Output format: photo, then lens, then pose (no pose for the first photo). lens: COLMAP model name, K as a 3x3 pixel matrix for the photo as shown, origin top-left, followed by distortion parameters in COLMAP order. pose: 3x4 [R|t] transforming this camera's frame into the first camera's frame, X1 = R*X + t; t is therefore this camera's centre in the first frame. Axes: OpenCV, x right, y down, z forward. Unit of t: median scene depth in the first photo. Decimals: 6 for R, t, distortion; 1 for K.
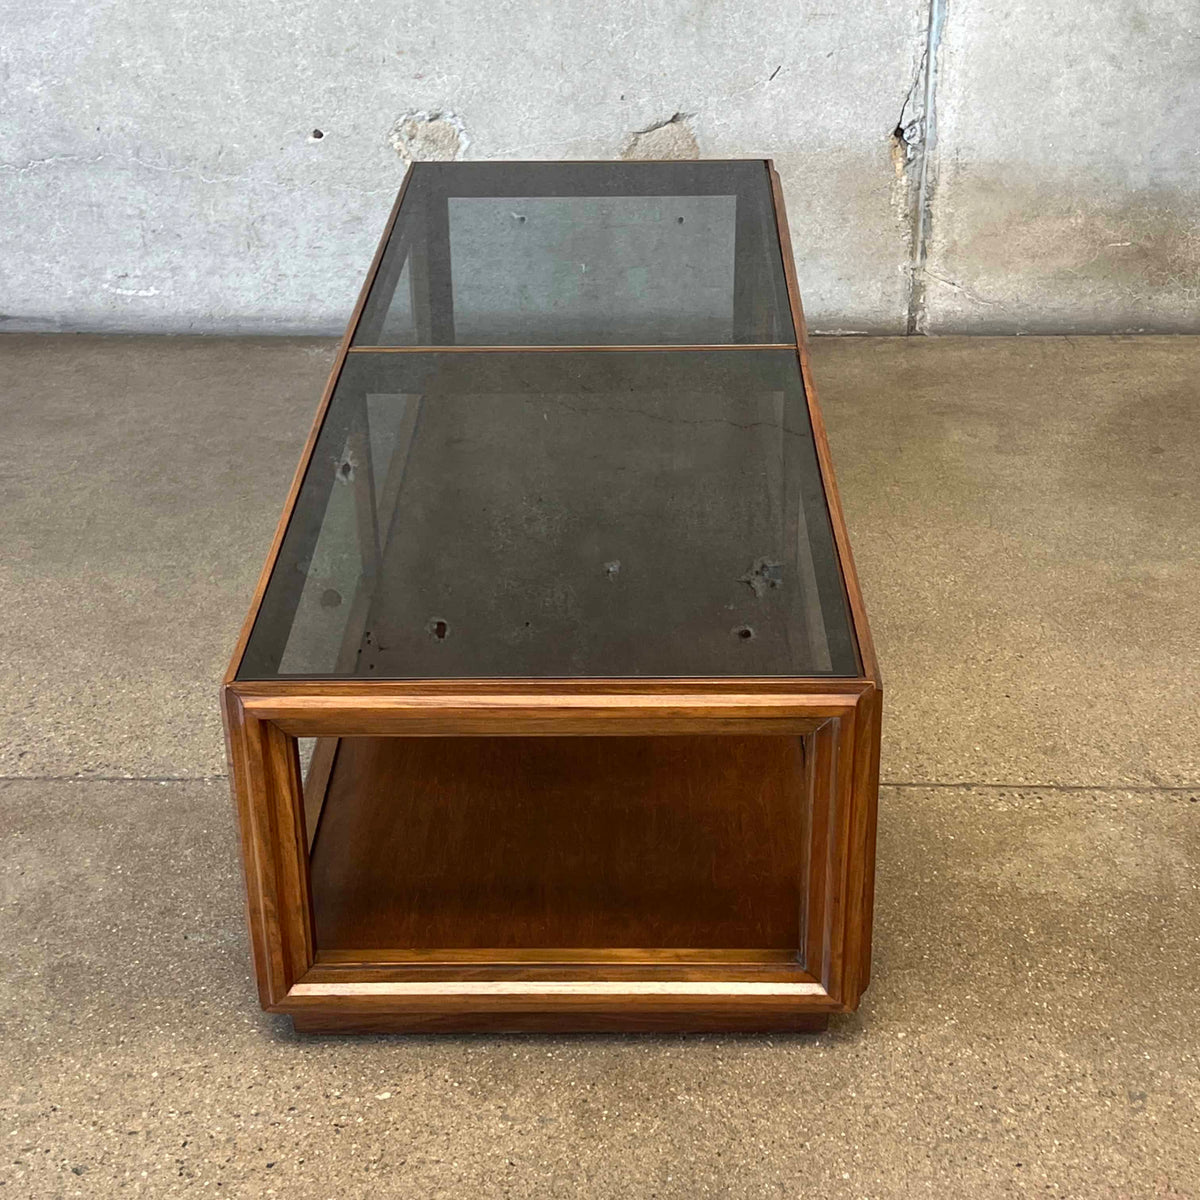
lens RADIAL K [[2024.9, 0, 599.8], [0, 2024.9, 617.6], [0, 0, 1]] dist [0.201929, -0.670441]
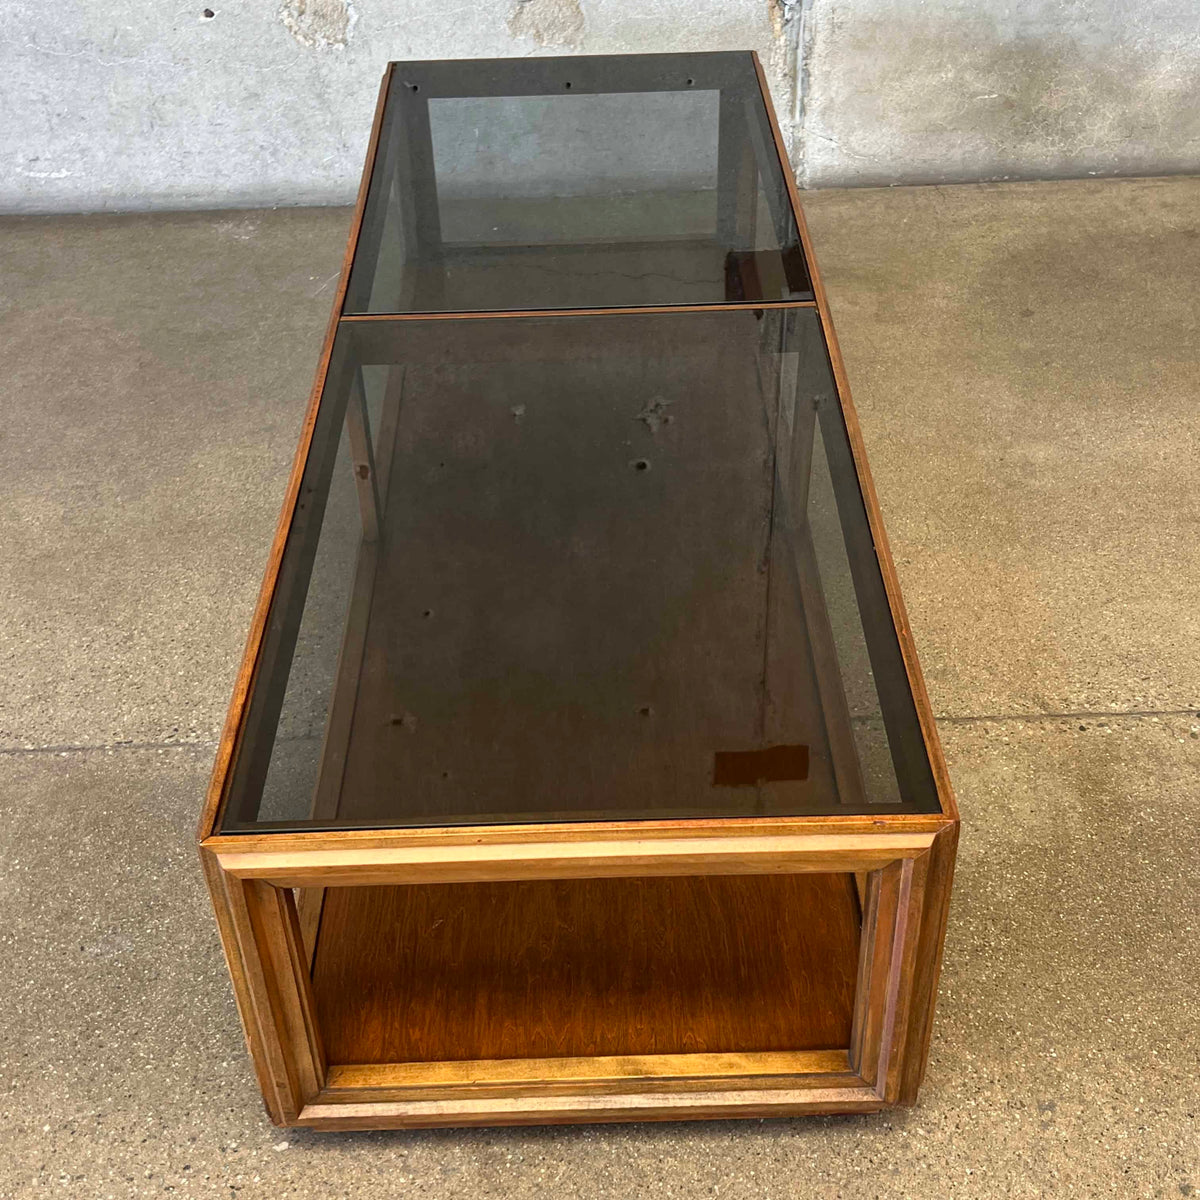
lens RADIAL K [[1594.9, 0, 594.0], [0, 1594.9, 599.4], [0, 0, 1]] dist [0.122878, -0.315588]
pose [[0.998586, -0.044713, 0.028771, 0.017684], [0.039077, 0.984125, 0.173124, -0.081340], [-0.036055, -0.171755, 0.984480, 0.154066]]
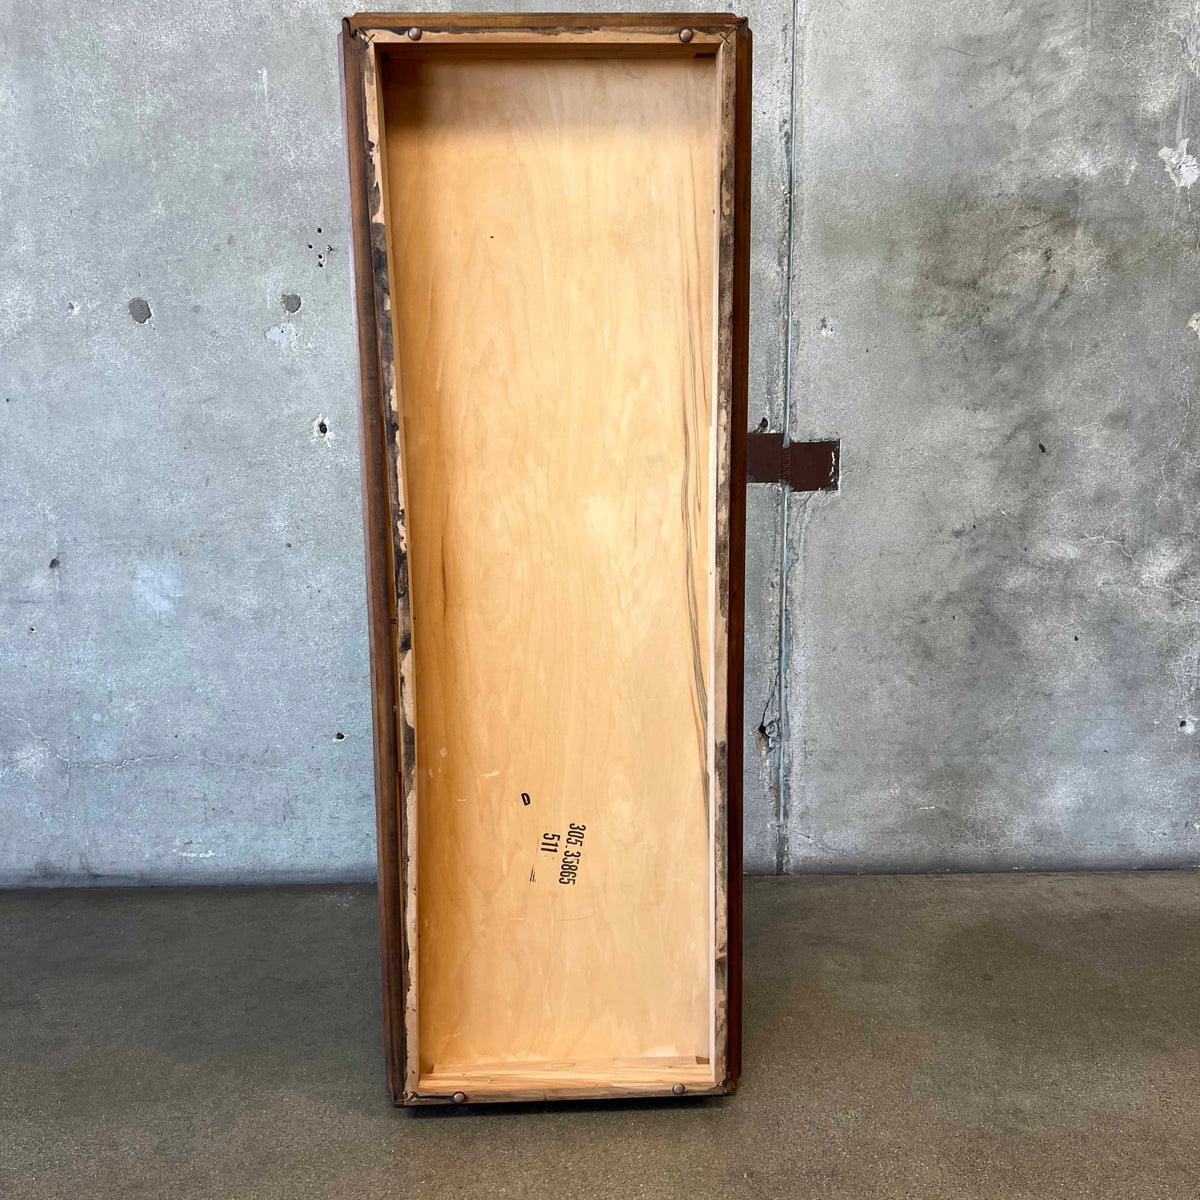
lens RADIAL K [[1179.7, 0, 597.0], [0, 1179.7, 618.7], [0, 0, 1]] dist [0.123978, -0.289614]
pose [[0.999027, -0.009454, 0.043073, 0.000261], [0.021892, 0.954212, -0.298328, -0.071616], [-0.038280, 0.298980, 0.953491, 0.217122]]
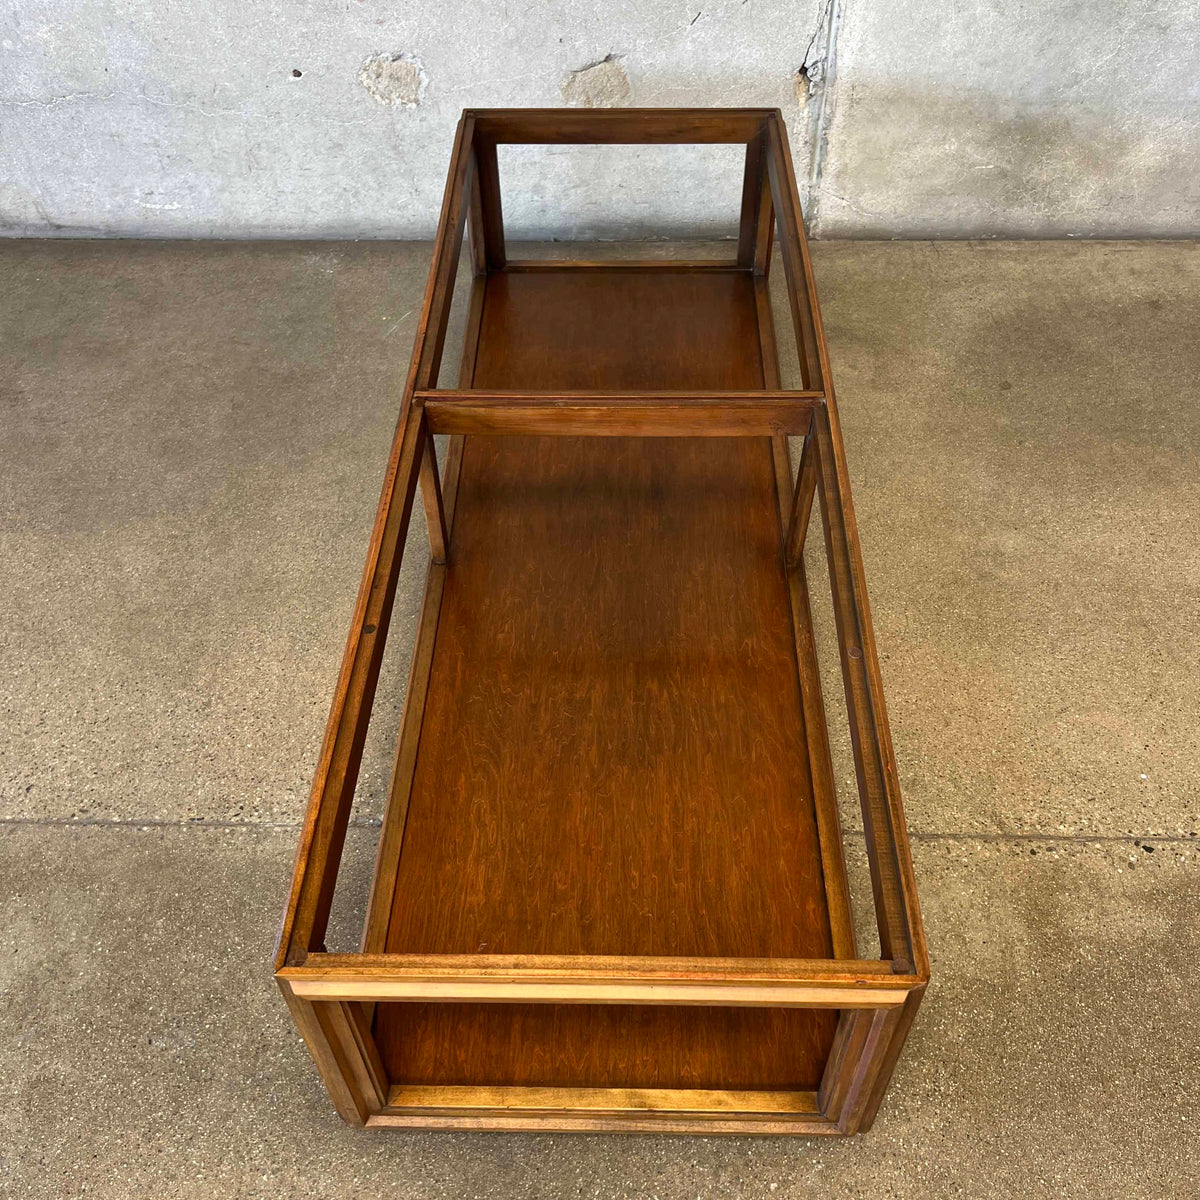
lens RADIAL K [[1195.1, 0, 594.4], [0, 1195.1, 594.7], [0, 0, 1]] dist [0.023341, -0.016309]
pose [[0.999981, -0.005479, -0.002670, 0.029630], [0.006050, 0.945417, 0.325807, -0.179632], [0.000739, -0.325818, 0.945432, 0.271002]]
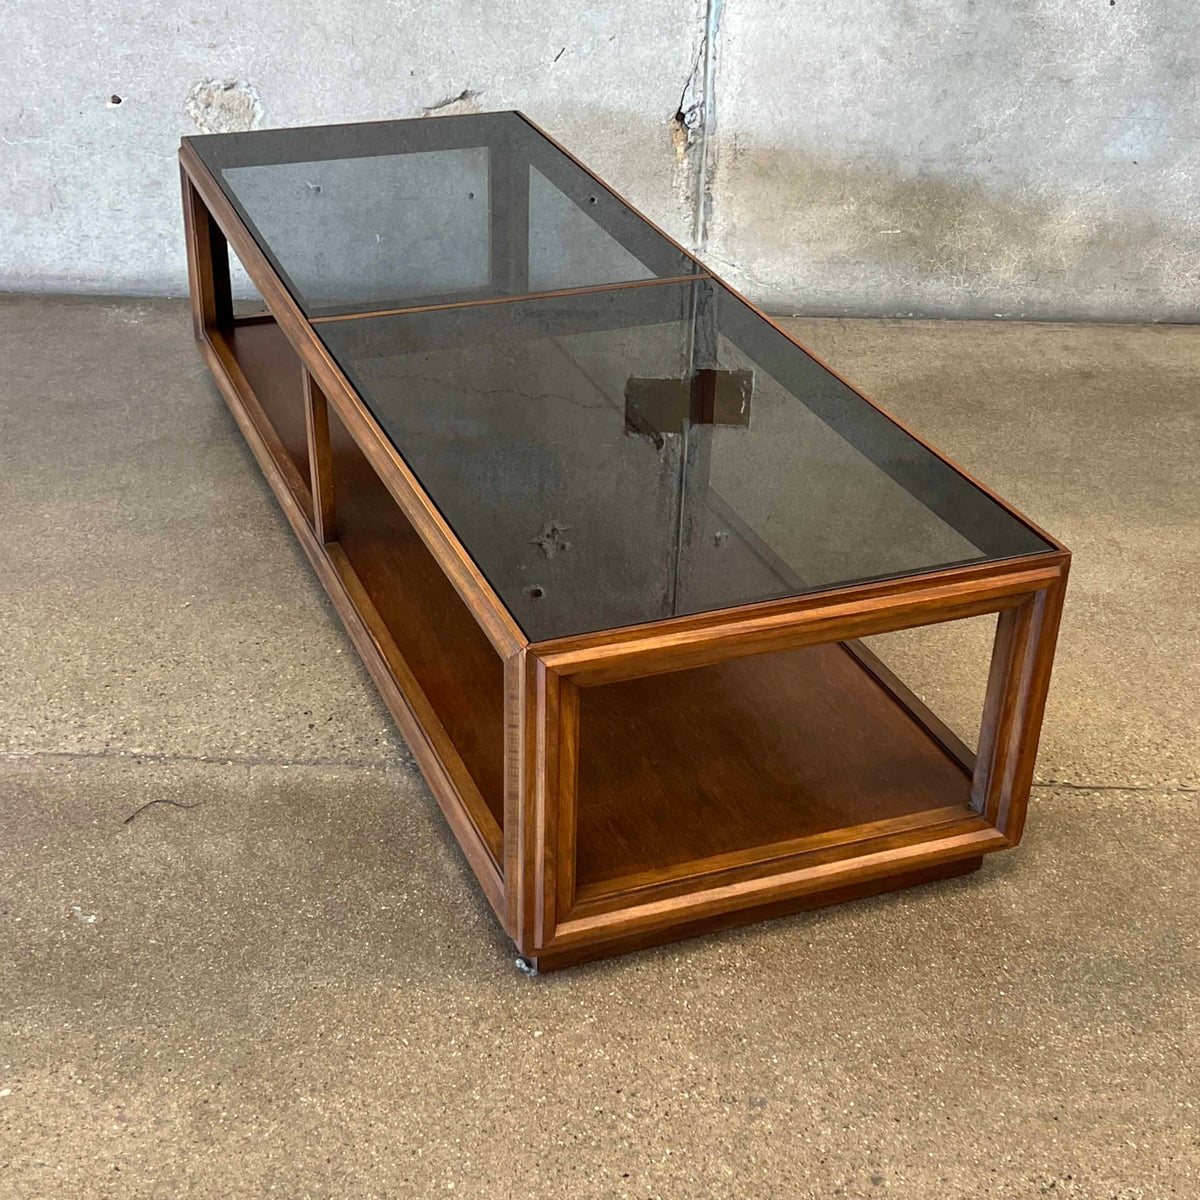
lens RADIAL K [[1820.9, 0, 578.7], [0, 1820.9, 618.3], [0, 0, 1]] dist [0.179811, -0.519484]
pose [[0.999490, 0.023171, 0.021960, 0.080473], [-0.024106, 0.998770, 0.043320, -0.022418], [-0.020929, -0.043827, 0.998820, 0.059537]]
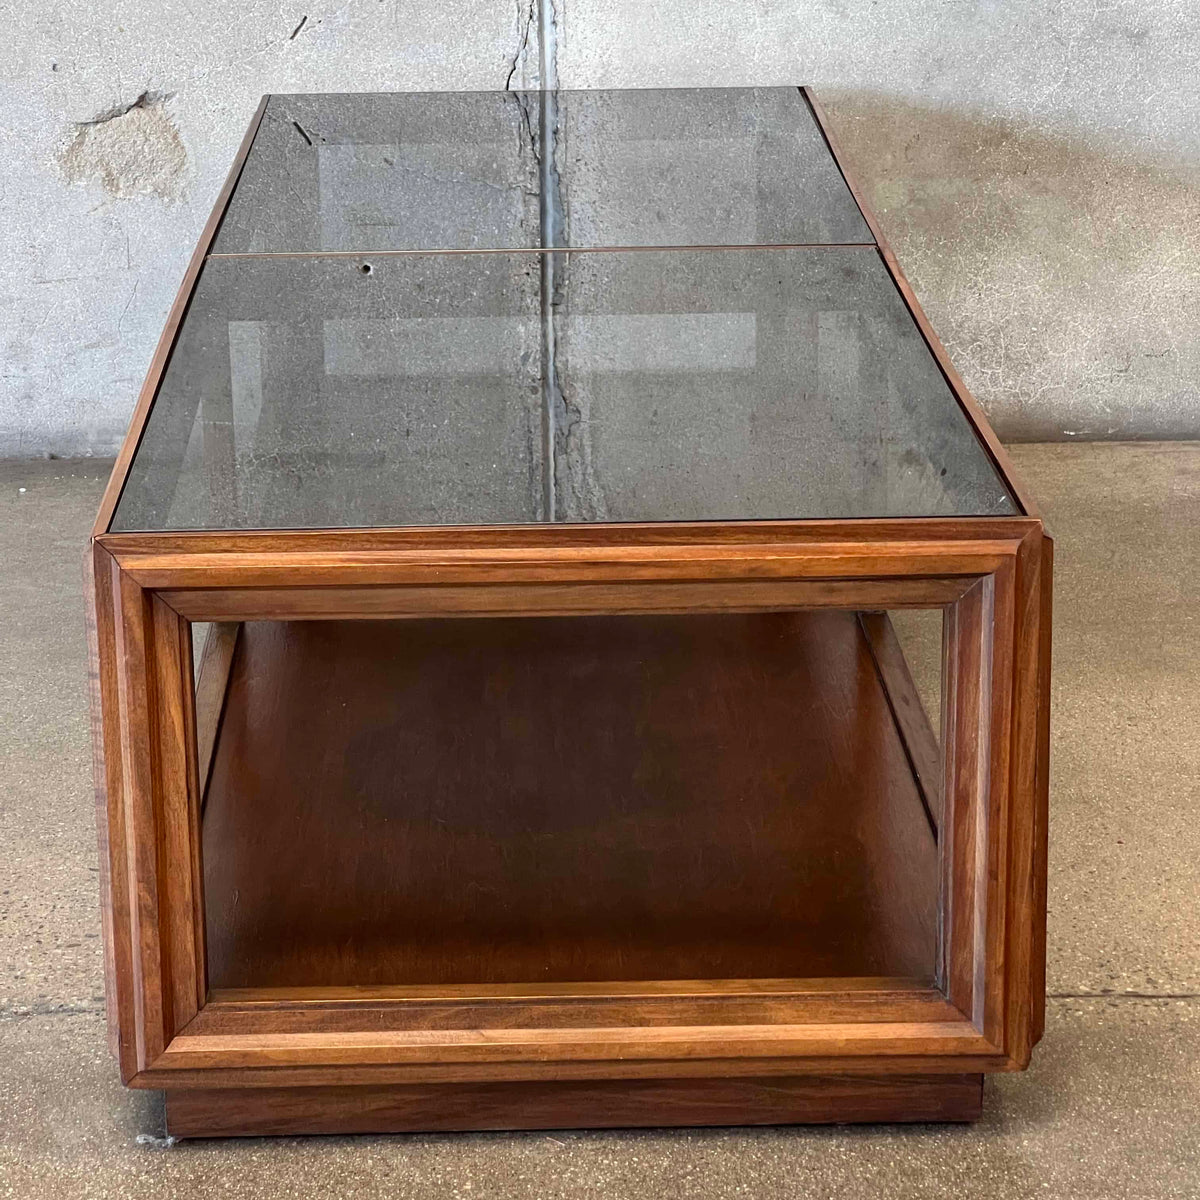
lens RADIAL K [[3510.7, 0, 543.8], [0, 3510.7, 597.2], [0, 0, 1]] dist [0.110236, 1.580768]
pose [[0.999427, -0.015388, 0.030143, 0.123684], [0.020834, 0.981631, -0.189650, 0.108809], [-0.026671, 0.190169, 0.981389, -0.023945]]
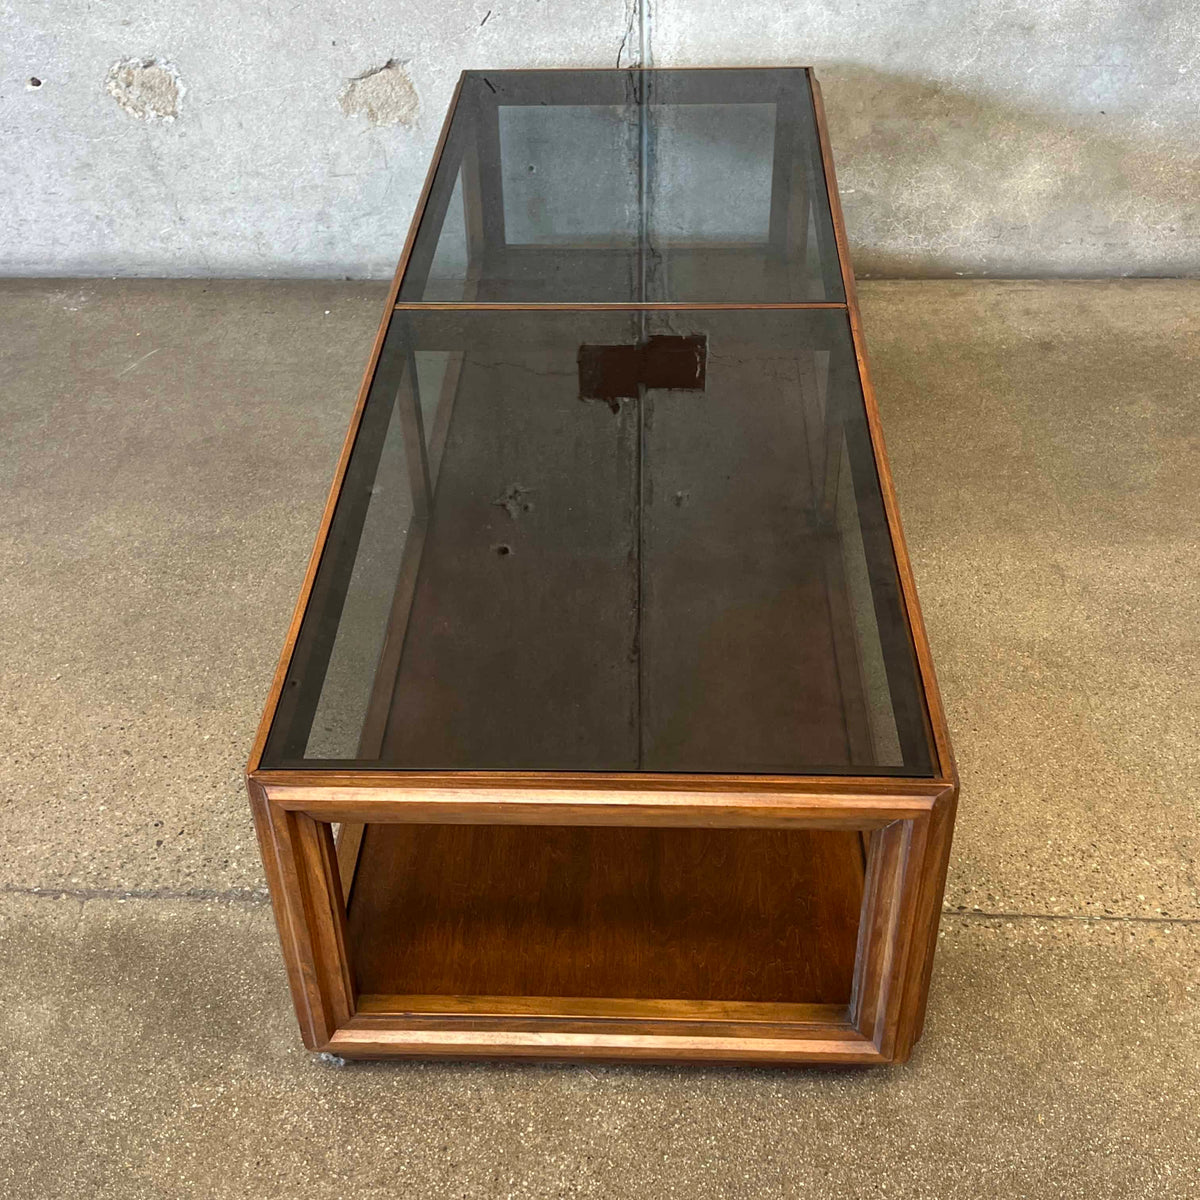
lens RADIAL K [[1547.8, 0, 583.0], [0, 1547.8, 607.6], [0, 0, 1]] dist [0.097662, -0.219925]
pose [[0.999517, 0.003327, -0.030899, 0.153910], [0.002054, 0.985003, 0.172525, -0.116194], [0.031009, -0.172505, 0.984520, 0.217758]]
